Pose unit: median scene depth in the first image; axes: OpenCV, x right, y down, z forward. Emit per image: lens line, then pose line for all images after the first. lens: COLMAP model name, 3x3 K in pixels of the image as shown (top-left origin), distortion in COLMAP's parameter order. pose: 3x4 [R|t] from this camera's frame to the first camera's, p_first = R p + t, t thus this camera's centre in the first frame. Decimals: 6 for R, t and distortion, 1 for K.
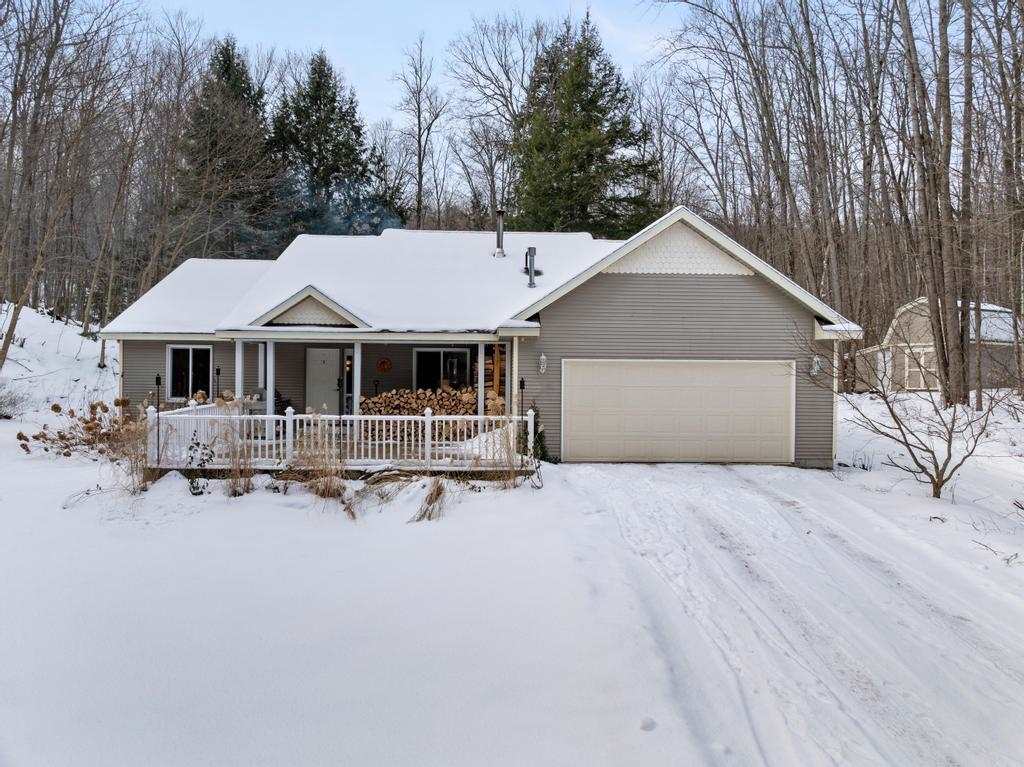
lens RADIAL K [[710.7, 0, 512.0], [0, 710.7, 383.5], [0, 0, 1]] dist [-0.027253, -0.000162]
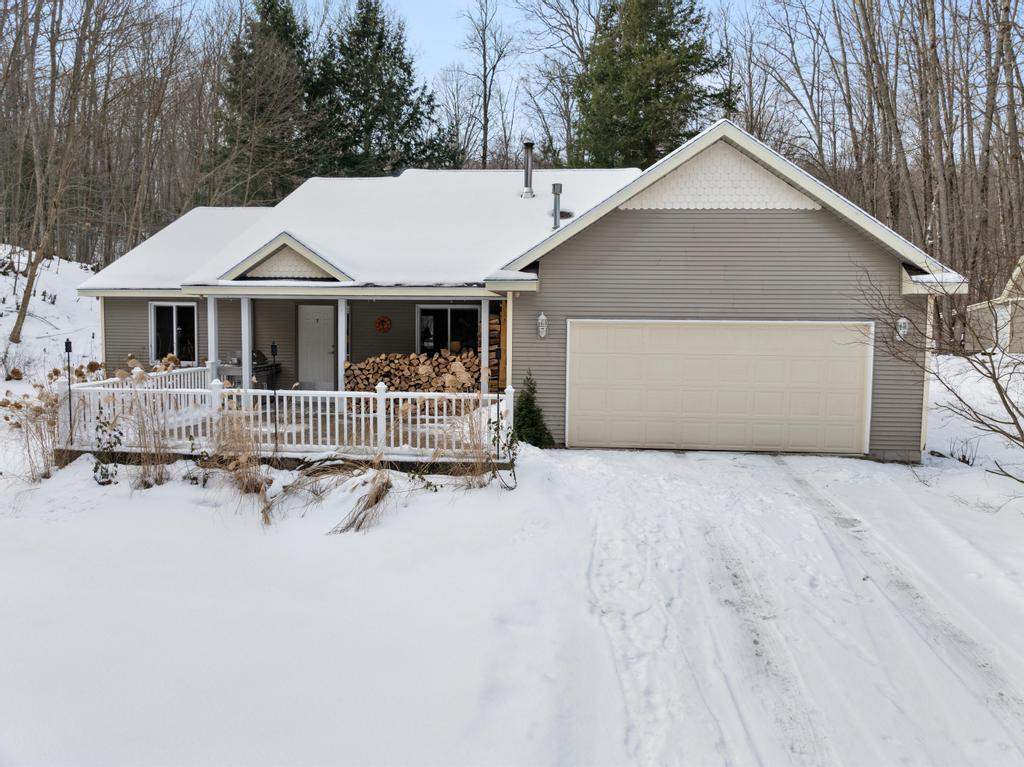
lens RADIAL K [[714.7, 0, 512.0], [0, 714.7, 383.5], [0, 0, 1]] dist [-0.055728, 0.039885]
pose [[0.992485, 0.012110, -0.121769, 0.094266], [-0.004233, 0.997893, 0.064738, -0.012348], [0.122297, -0.063736, 0.990445, 0.171699]]
